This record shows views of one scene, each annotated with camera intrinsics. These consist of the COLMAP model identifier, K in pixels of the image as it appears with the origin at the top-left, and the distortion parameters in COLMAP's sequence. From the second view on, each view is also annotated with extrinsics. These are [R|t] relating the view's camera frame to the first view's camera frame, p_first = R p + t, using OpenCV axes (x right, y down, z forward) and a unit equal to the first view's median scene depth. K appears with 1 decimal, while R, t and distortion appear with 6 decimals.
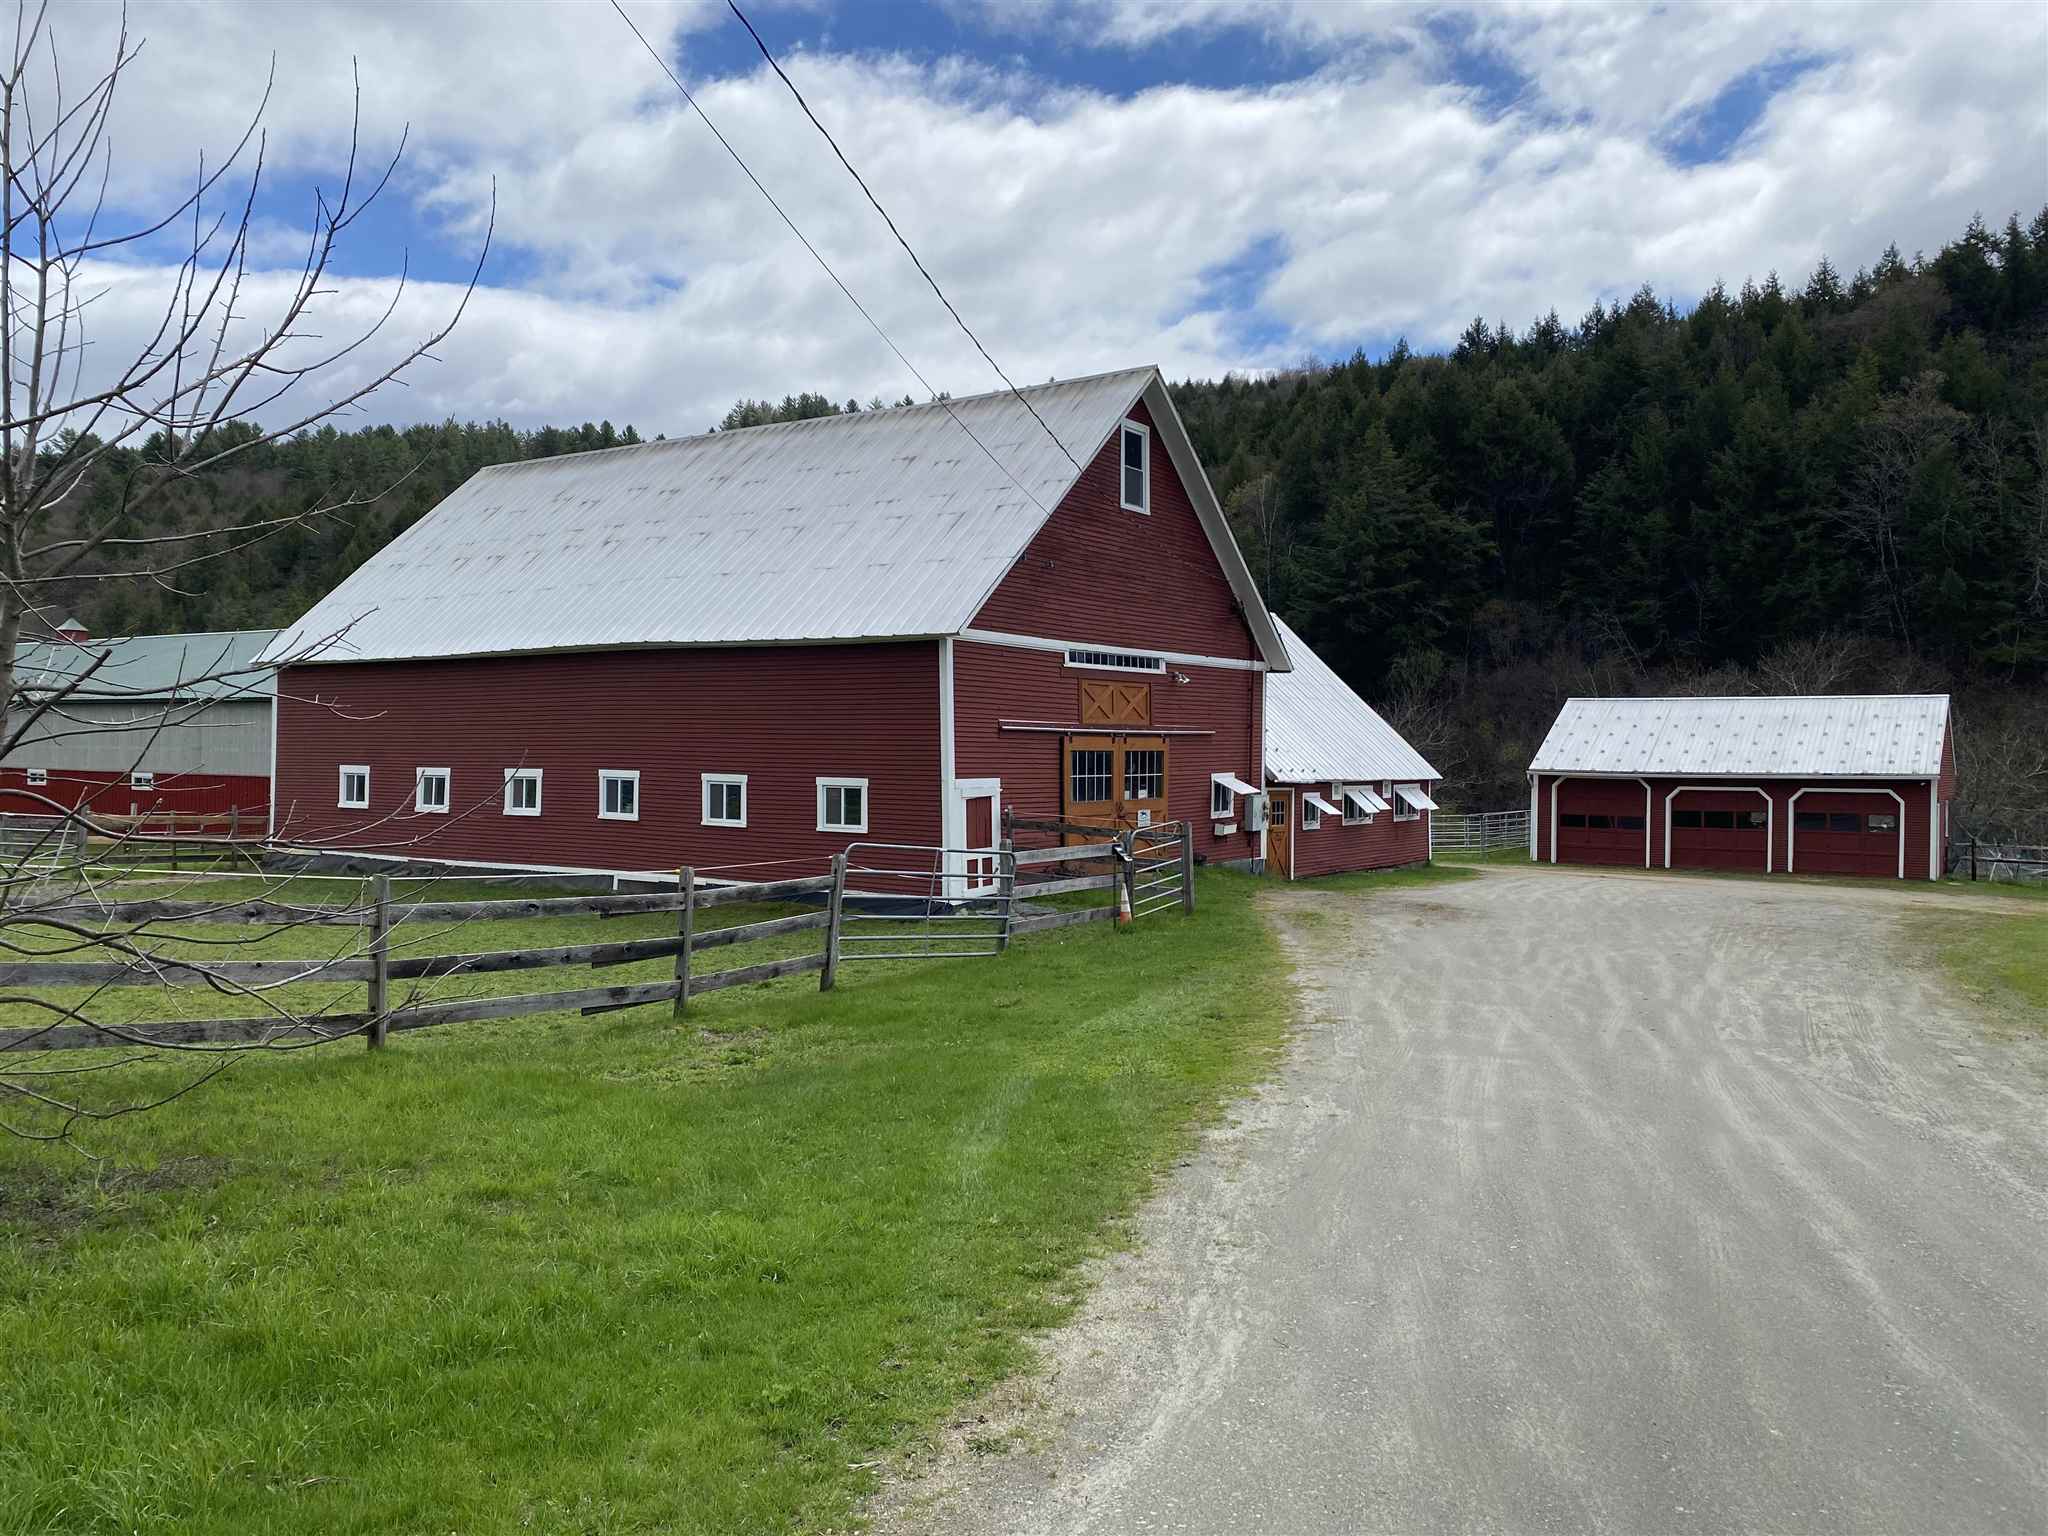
lens RADIAL K [[1561.9, 0, 1022.5], [0, 1561.9, 768.7], [0, 0, 1]] dist [0.045140, -0.054805]
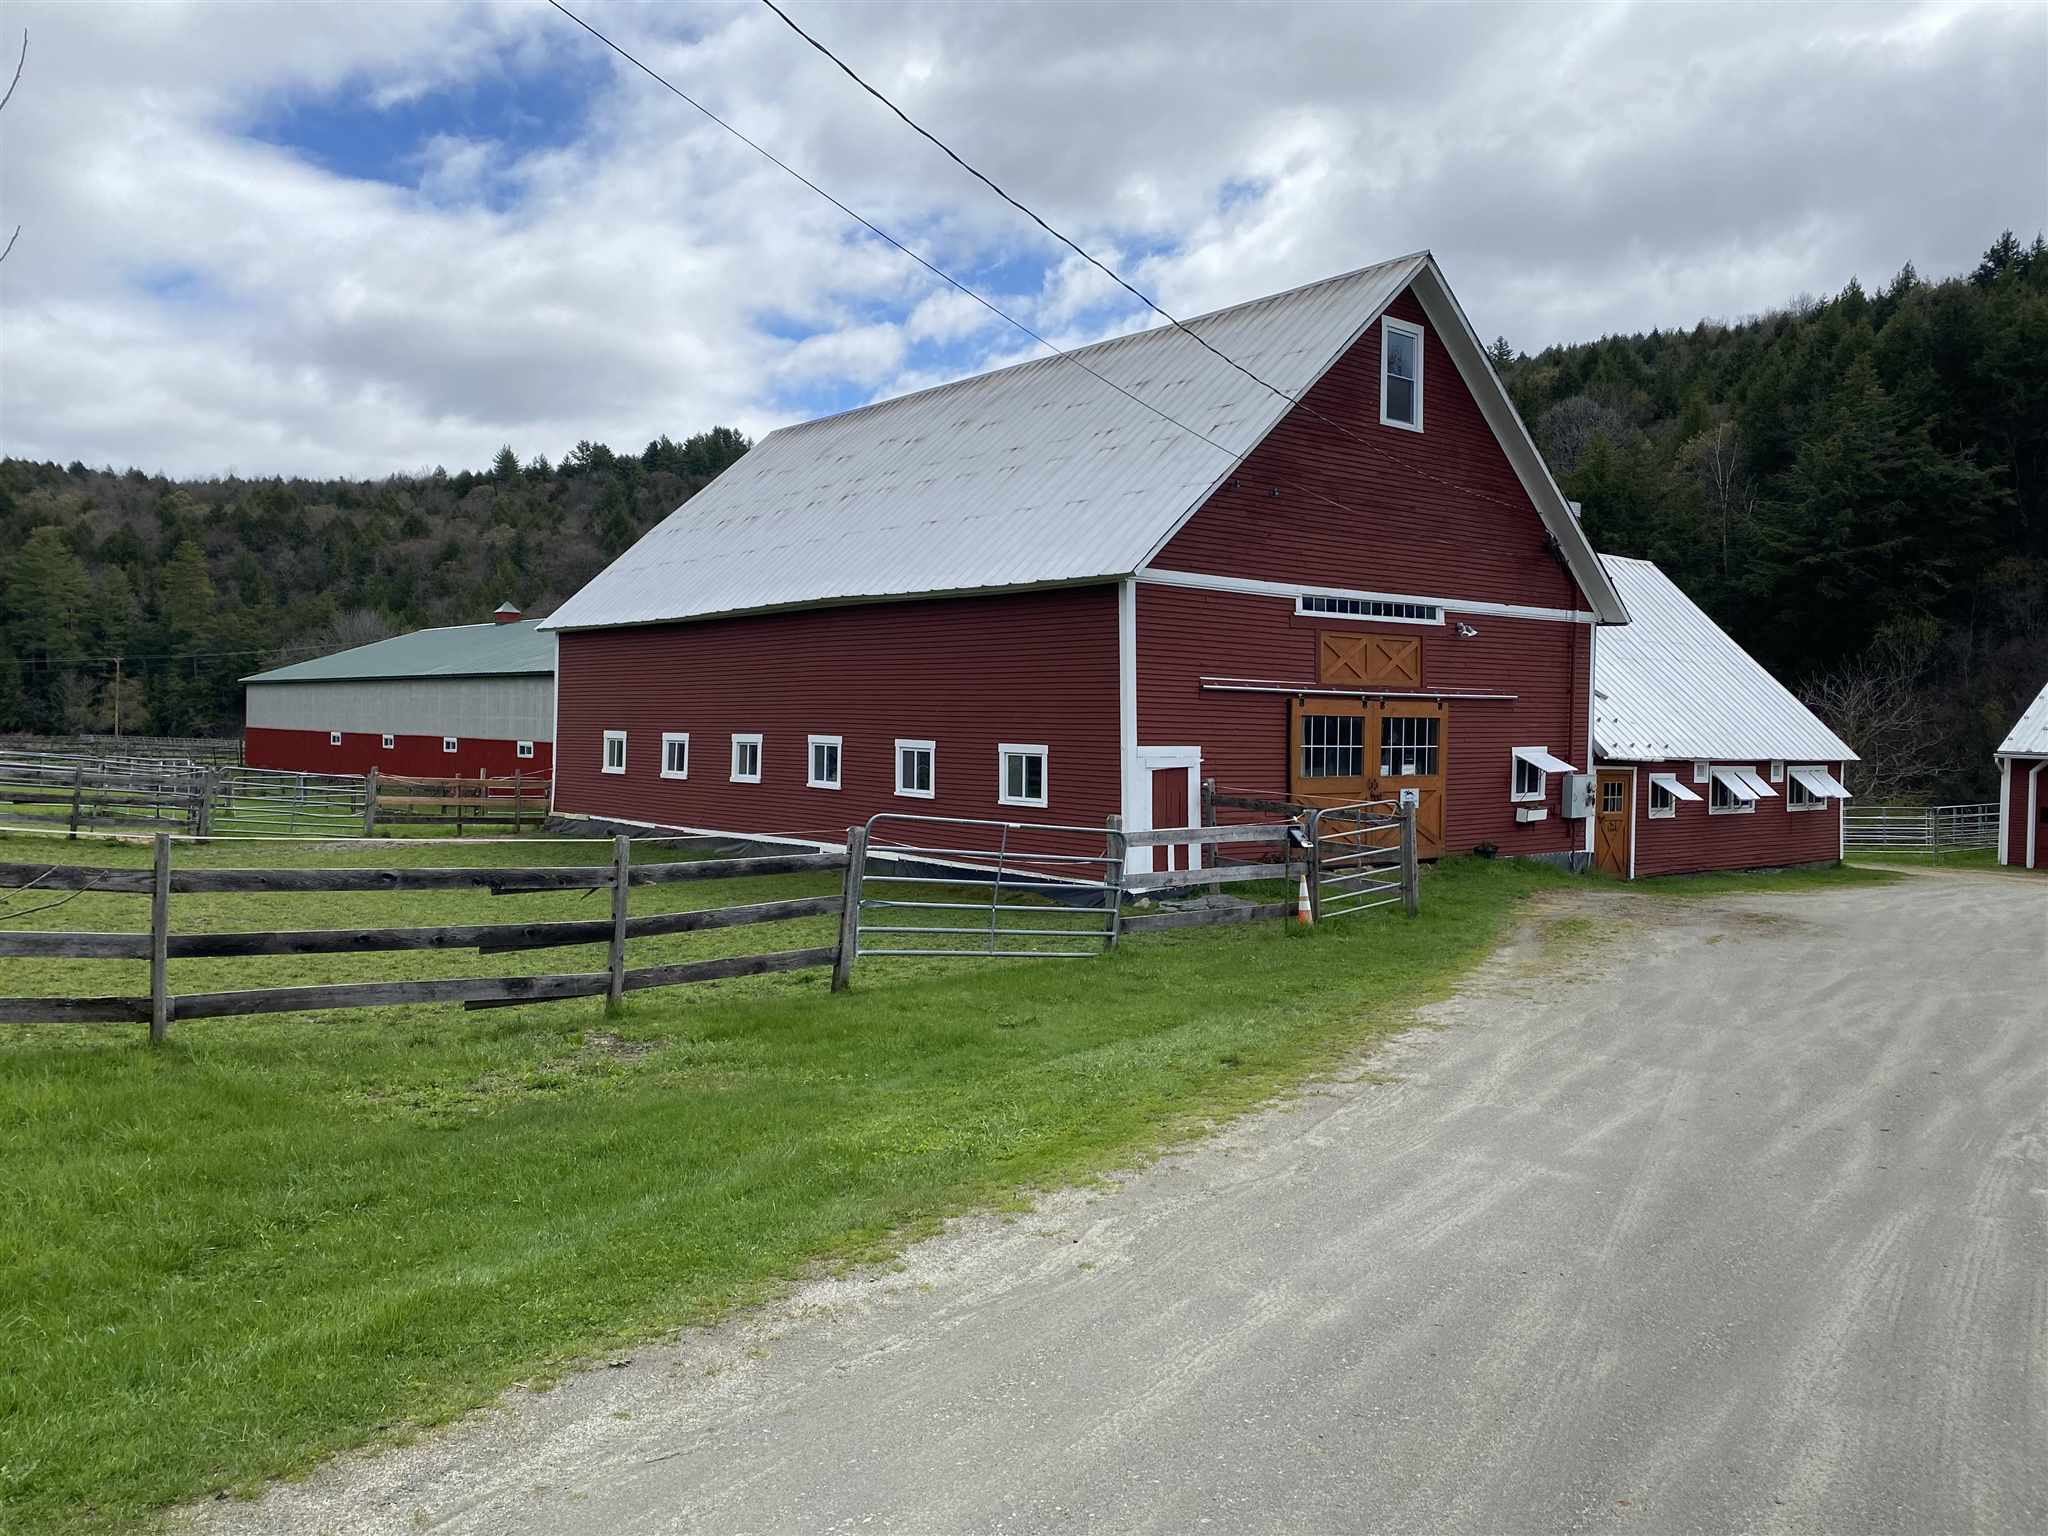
lens RADIAL K [[1561.9, 0, 1022.7], [0, 1561.9, 771.8], [0, 0, 1]] dist [0.045140, -0.054805]
pose [[0.960677, 0.014326, -0.277298, 0.112582], [-0.010829, 0.999841, 0.014140, 0.007929], [0.277457, -0.010581, 0.960680, 0.139073]]
